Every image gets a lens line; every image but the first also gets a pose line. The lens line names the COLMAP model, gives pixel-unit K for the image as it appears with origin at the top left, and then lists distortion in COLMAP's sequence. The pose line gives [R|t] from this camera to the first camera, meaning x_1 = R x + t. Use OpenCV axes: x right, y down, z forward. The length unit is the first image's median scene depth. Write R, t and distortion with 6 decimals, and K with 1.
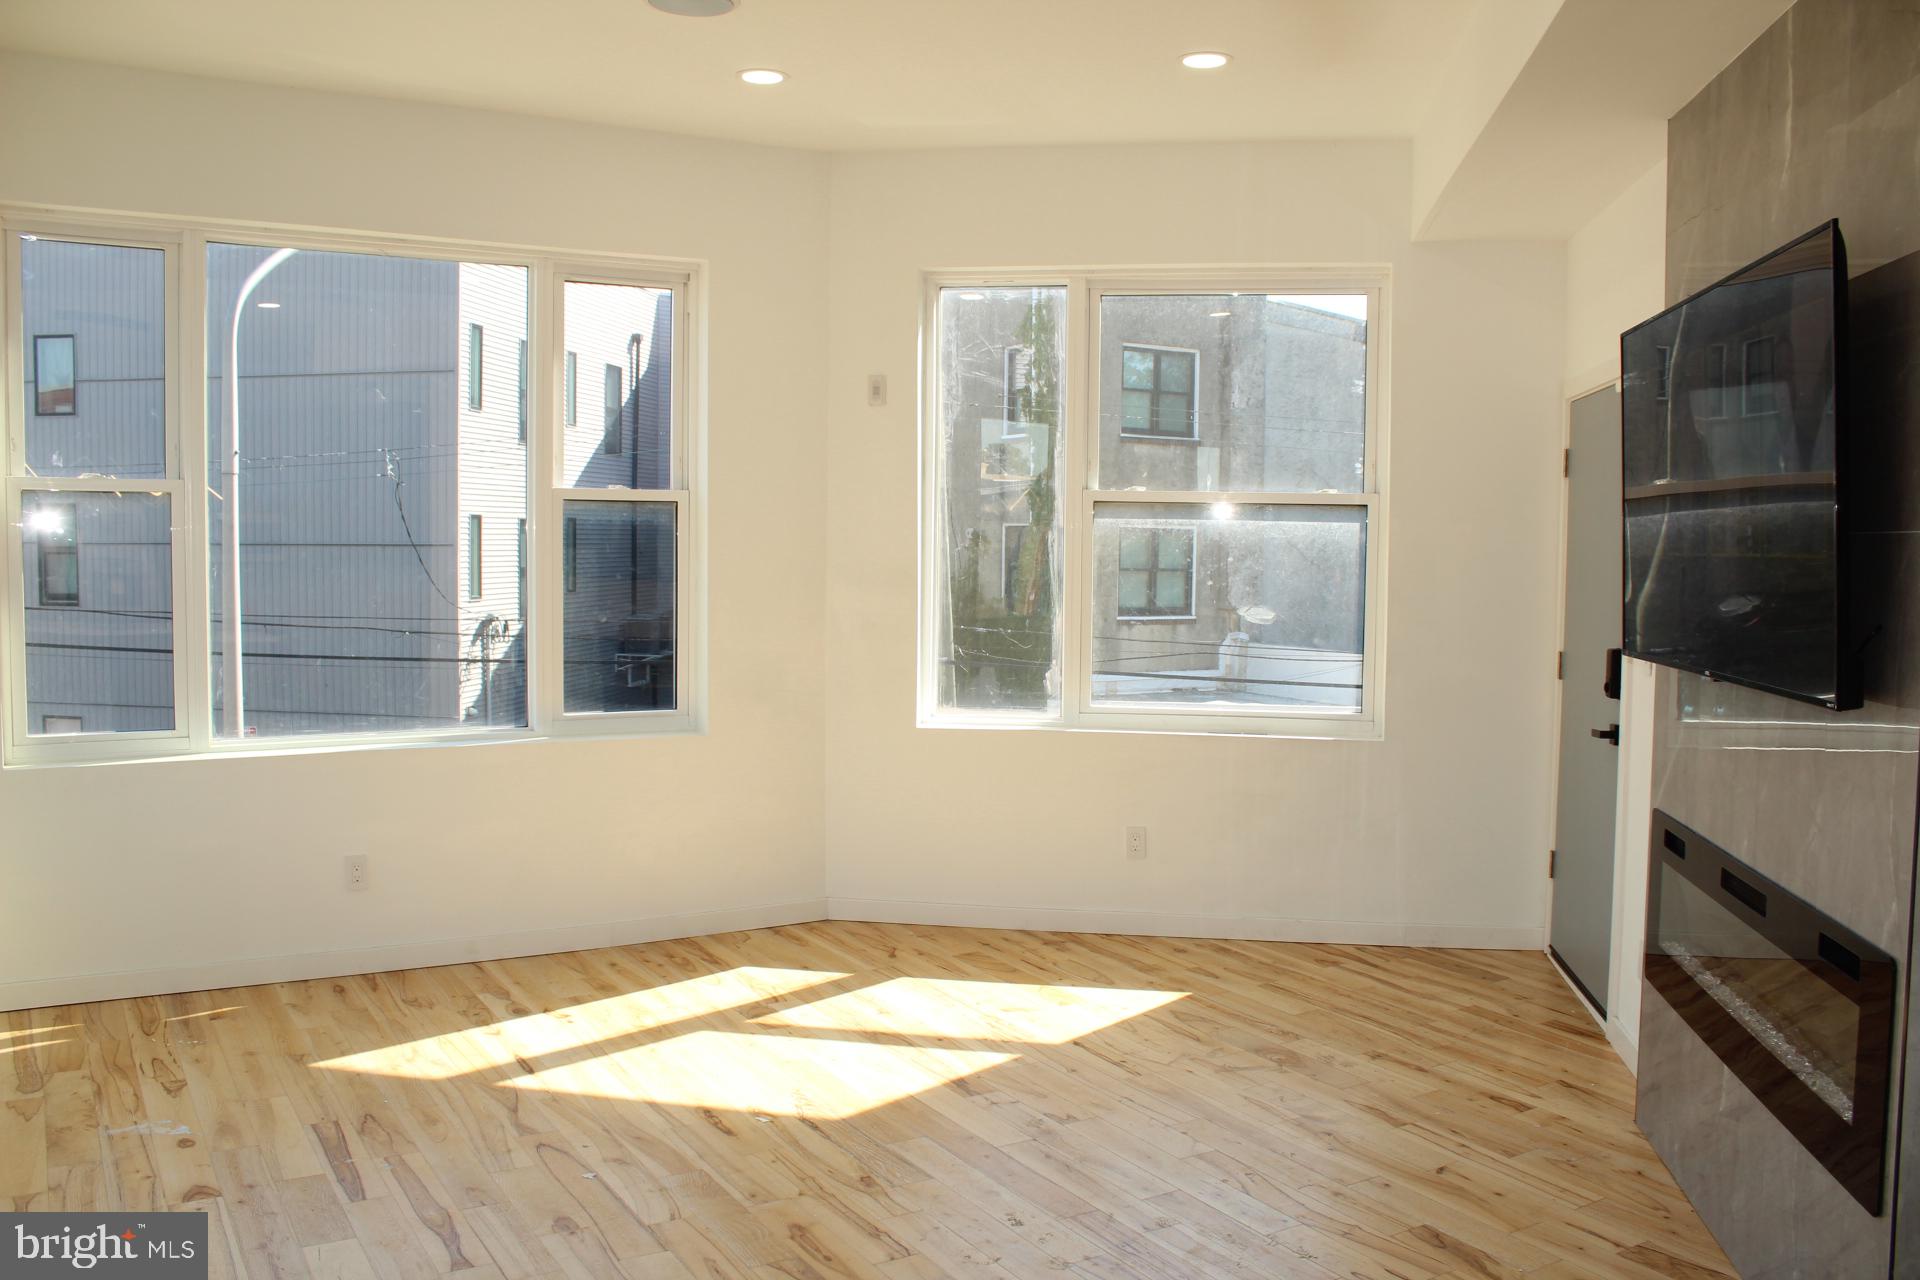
lens RADIAL K [[1591.8, 0, 947.0], [0, 1591.8, 645.8], [0, 0, 1]] dist [-0.175609, 0.152520]
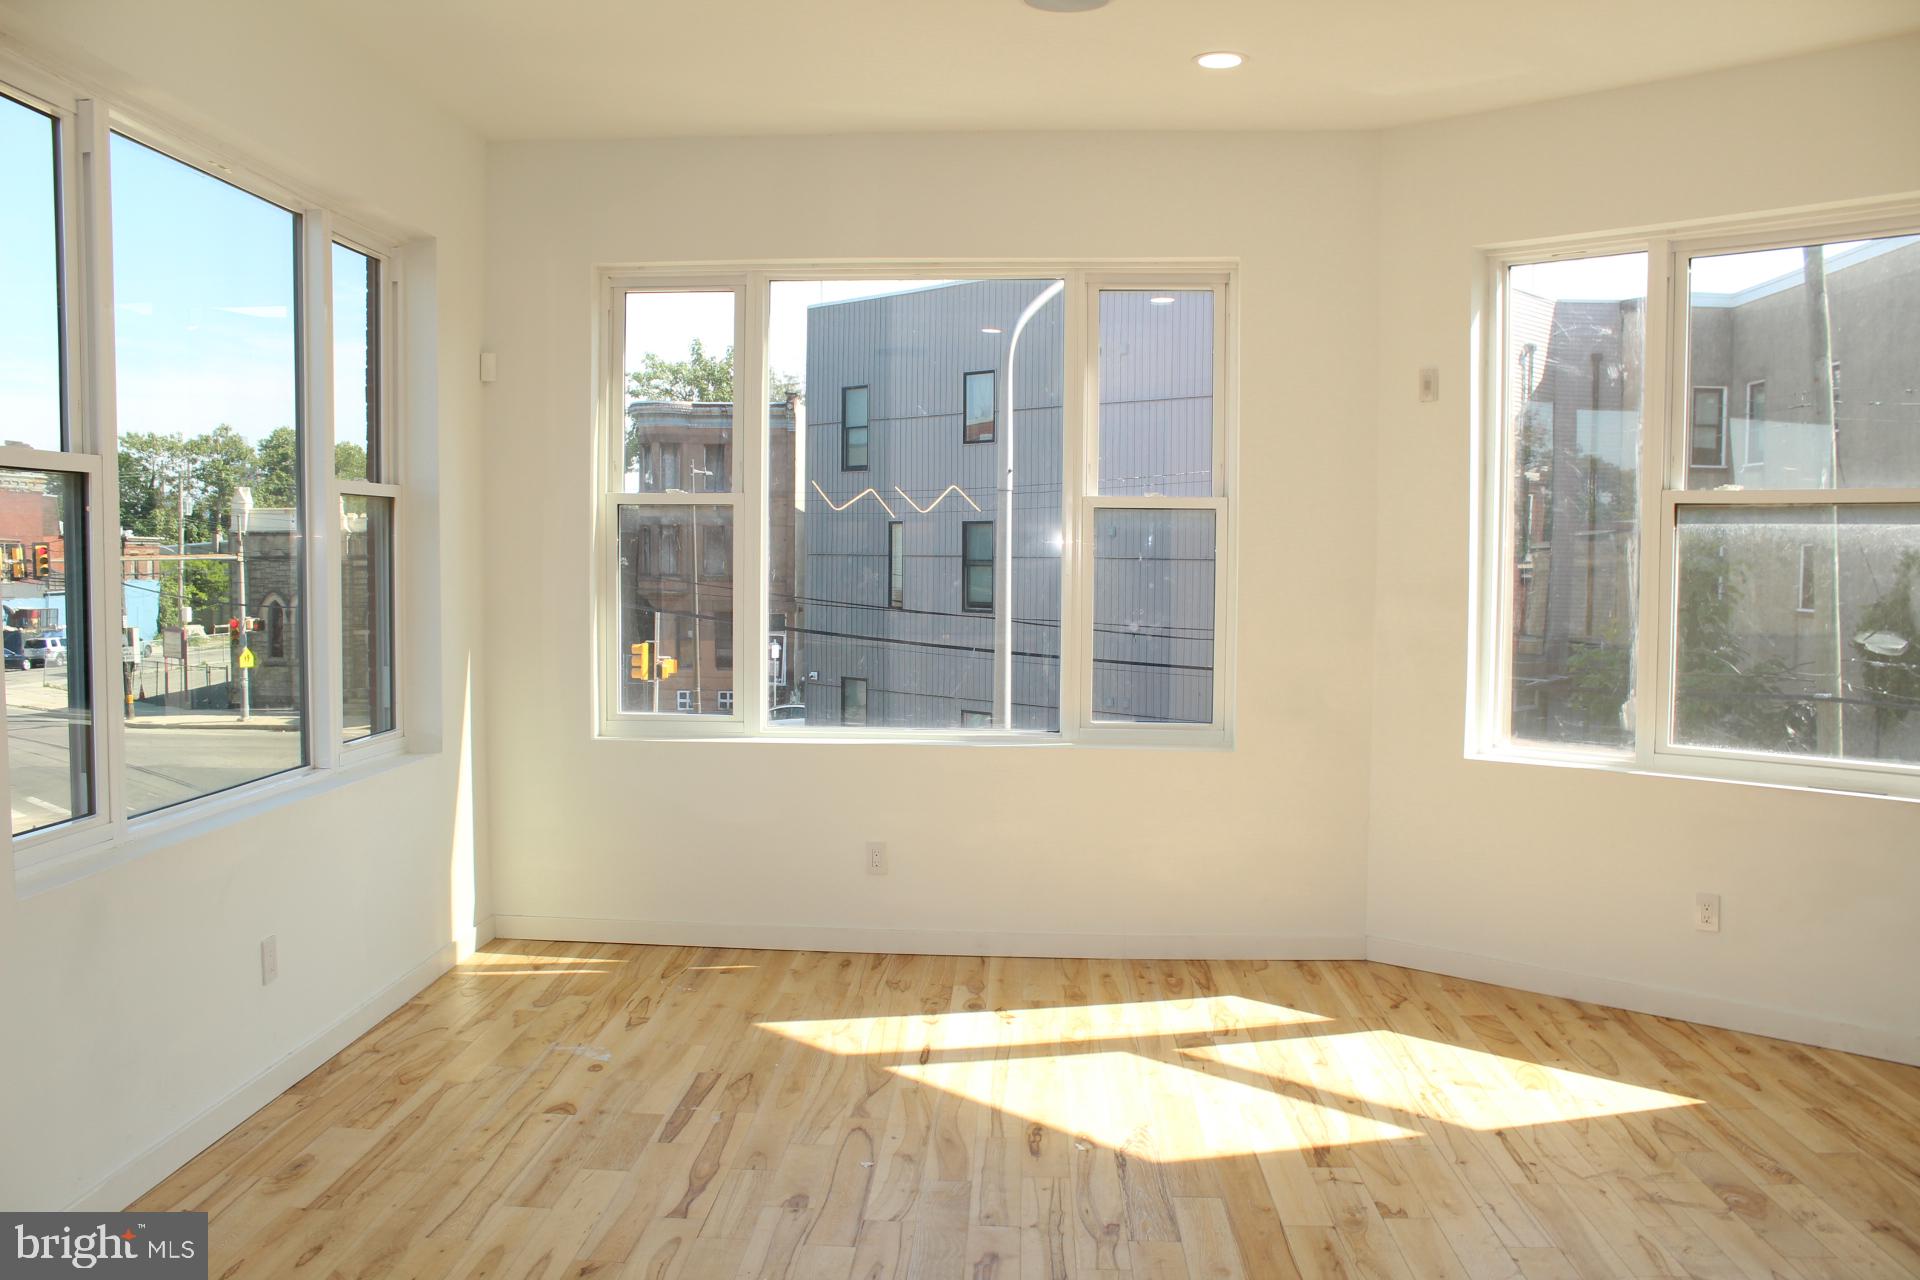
lens RADIAL K [[1591.8, 0, 950.0], [0, 1591.8, 655.1], [0, 0, 1]] dist [-0.175609, 0.152520]
pose [[0.826265, 0.032527, -0.562342, 0.282467], [-0.036046, 0.999338, 0.004840, -0.000777], [0.562127, 0.016271, 0.826891, 0.126728]]
